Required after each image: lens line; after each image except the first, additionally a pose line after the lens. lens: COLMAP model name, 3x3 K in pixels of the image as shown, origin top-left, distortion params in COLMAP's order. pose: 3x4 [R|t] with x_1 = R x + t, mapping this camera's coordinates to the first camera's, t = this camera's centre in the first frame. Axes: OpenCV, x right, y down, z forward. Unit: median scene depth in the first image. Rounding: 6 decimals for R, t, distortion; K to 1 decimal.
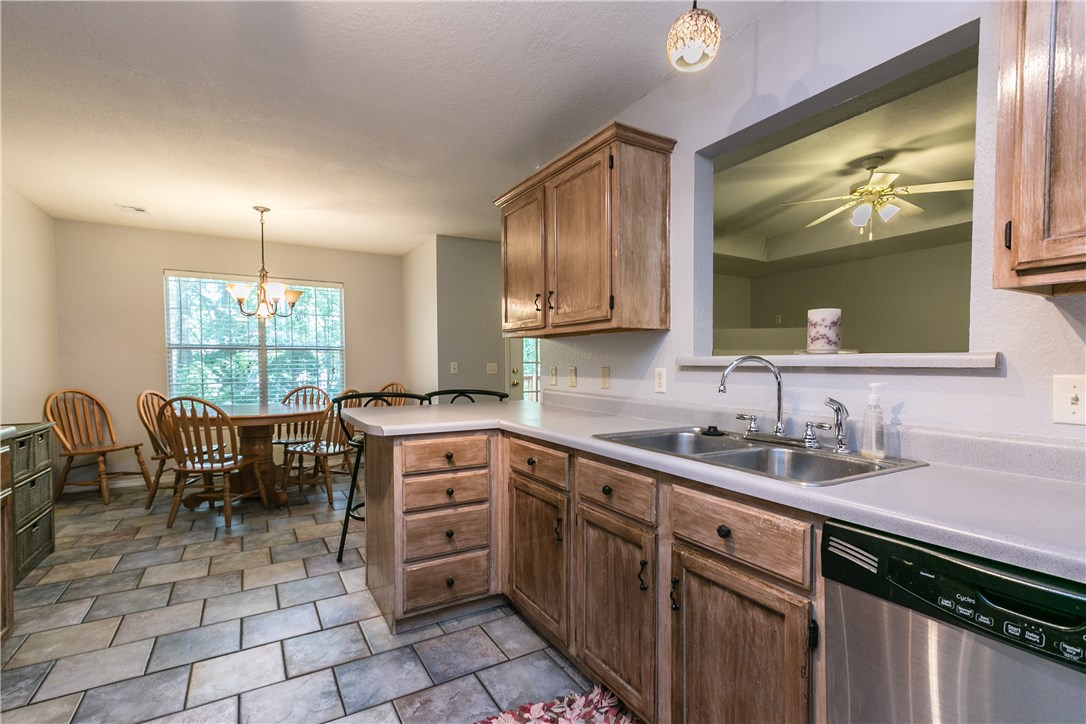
lens RADIAL K [[493.4, 0, 543.2], [0, 493.4, 378.7], [0, 0, 1]] dist [0.016530, -0.001341]
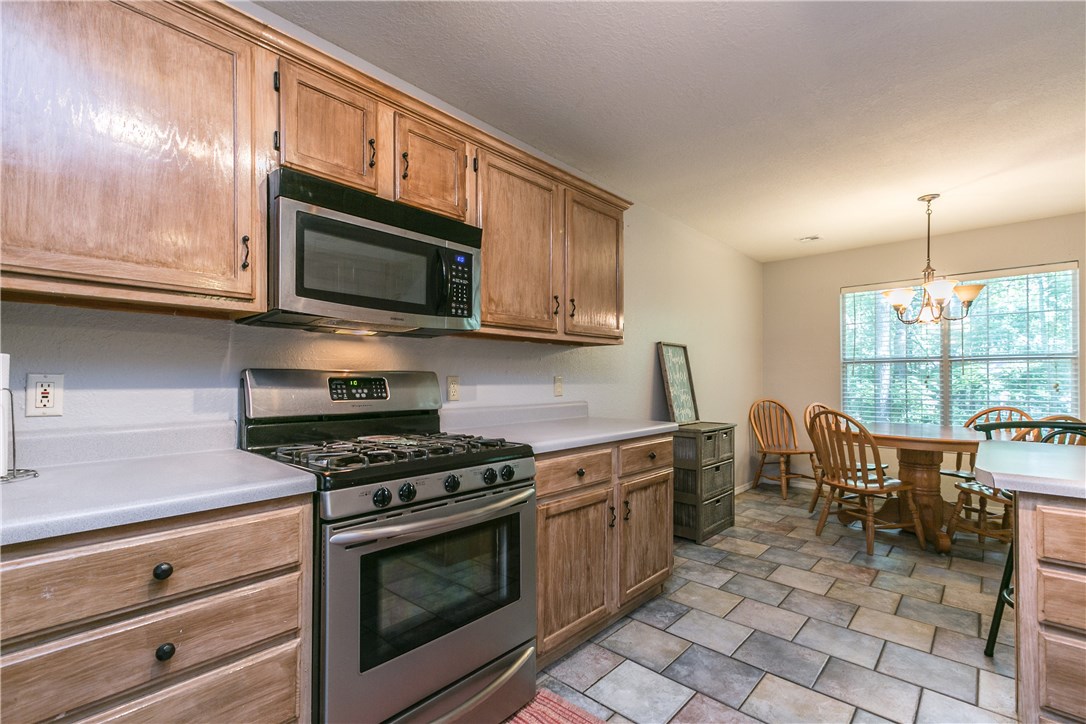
lens RADIAL K [[493.4, 0, 537.0], [0, 493.4, 378.9], [0, 0, 1]] dist [0.016530, -0.001341]
pose [[0.291298, 0.000593, -0.956632, 0.080833], [-0.029113, 0.999542, -0.008245, -0.002289], [0.956189, 0.030252, 0.291181, 0.150073]]
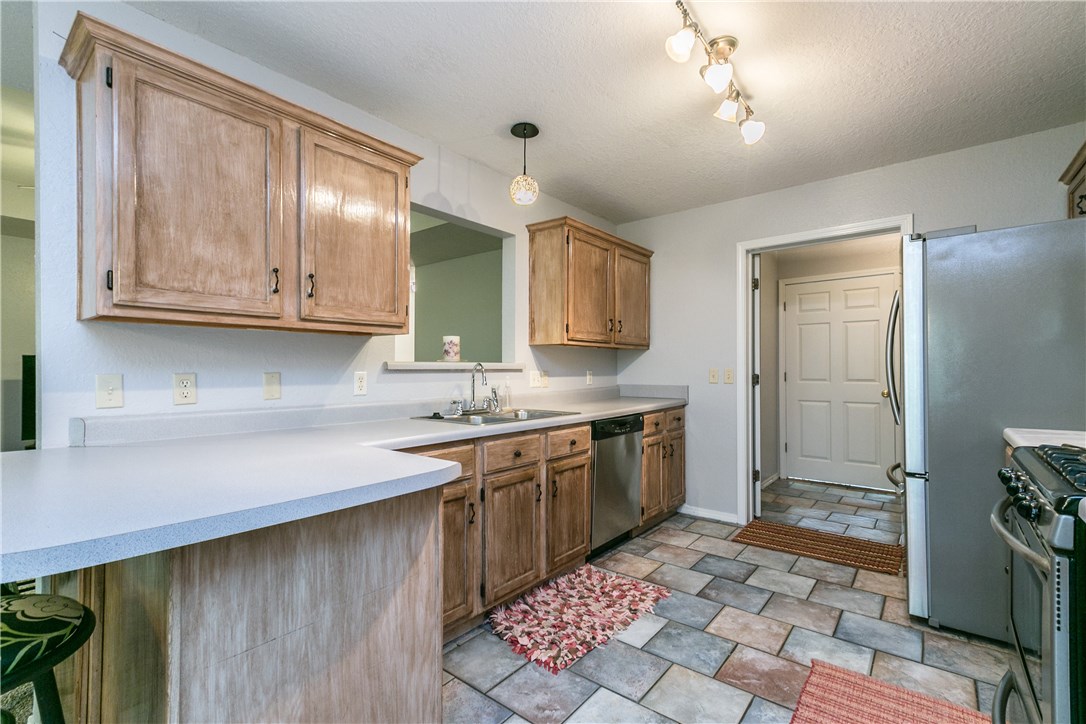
lens RADIAL K [[493.4, 0, 544.4], [0, 493.4, 361.1], [0, 0, 1]] dist [0.016530, -0.001341]
pose [[-0.355478, 0.009518, 0.934636, -0.685611], [0.026838, 0.999640, 0.000027, -0.025902], [-0.934299, 0.025094, -0.355605, 0.775234]]
